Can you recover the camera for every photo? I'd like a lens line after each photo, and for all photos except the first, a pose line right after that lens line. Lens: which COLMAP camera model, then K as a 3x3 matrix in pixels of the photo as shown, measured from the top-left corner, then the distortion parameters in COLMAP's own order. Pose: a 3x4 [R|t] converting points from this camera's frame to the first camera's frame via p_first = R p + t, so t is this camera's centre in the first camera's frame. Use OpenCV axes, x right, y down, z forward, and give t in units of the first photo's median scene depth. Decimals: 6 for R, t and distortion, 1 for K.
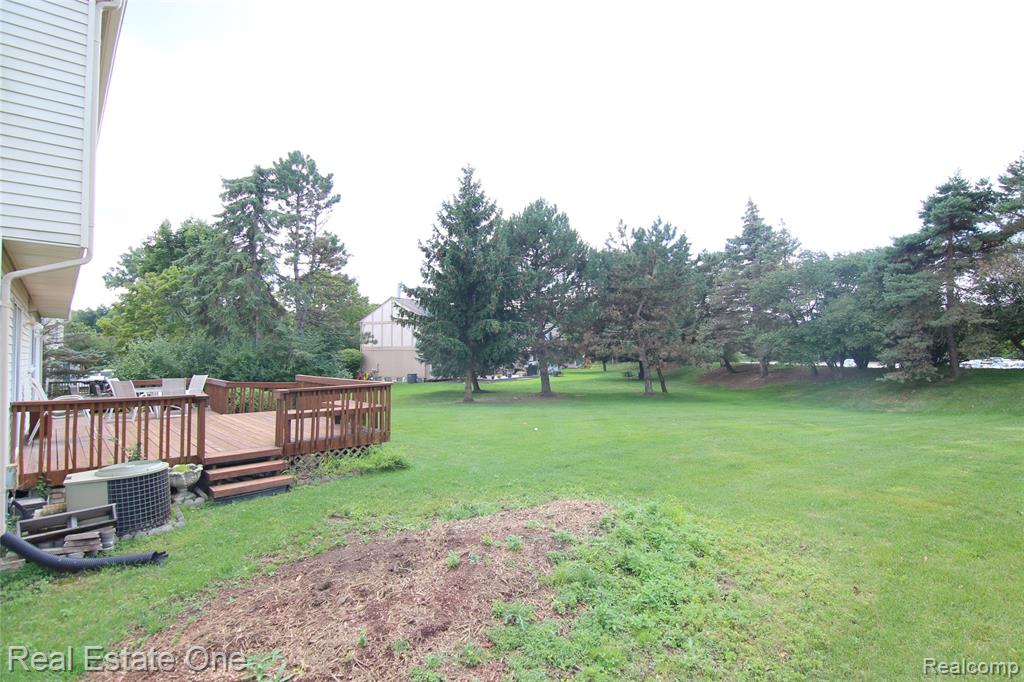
lens RADIAL K [[518.1, 0, 523.8], [0, 518.1, 341.9], [0, 0, 1]] dist [-0.017416, 0.000007]
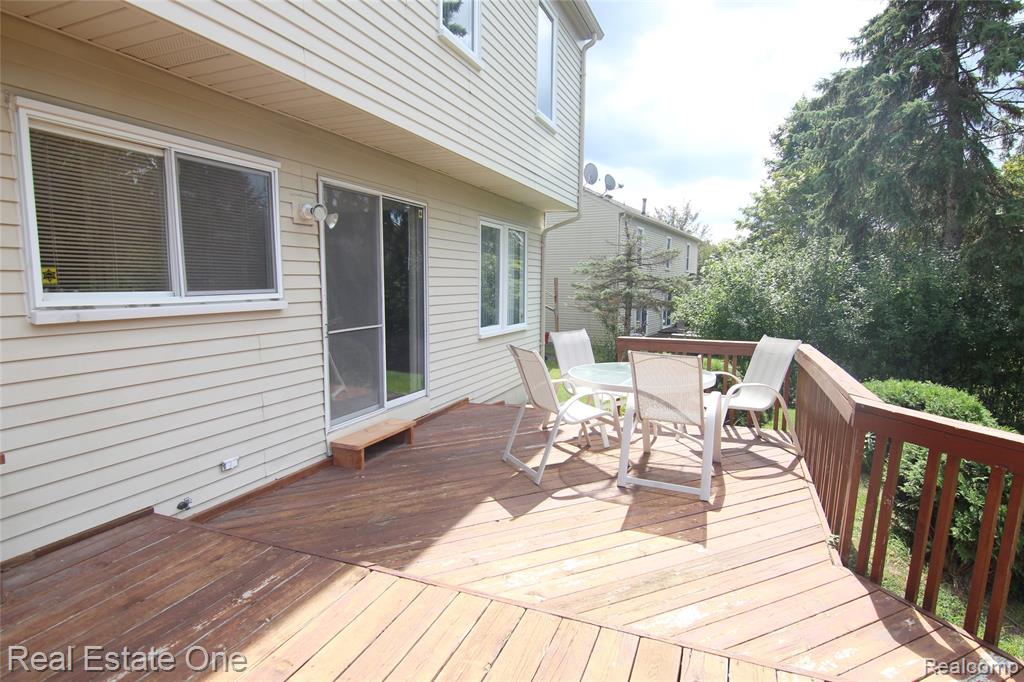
lens RADIAL K [[518.1, 0, 523.8], [0, 518.1, 341.9], [0, 0, 1]] dist [-0.017416, 0.000007]
pose [[0.434897, 0.110971, -0.893616, -0.225899], [0.008737, 0.991811, 0.127417, 0.013327], [0.900438, -0.063221, 0.430366, 0.392467]]
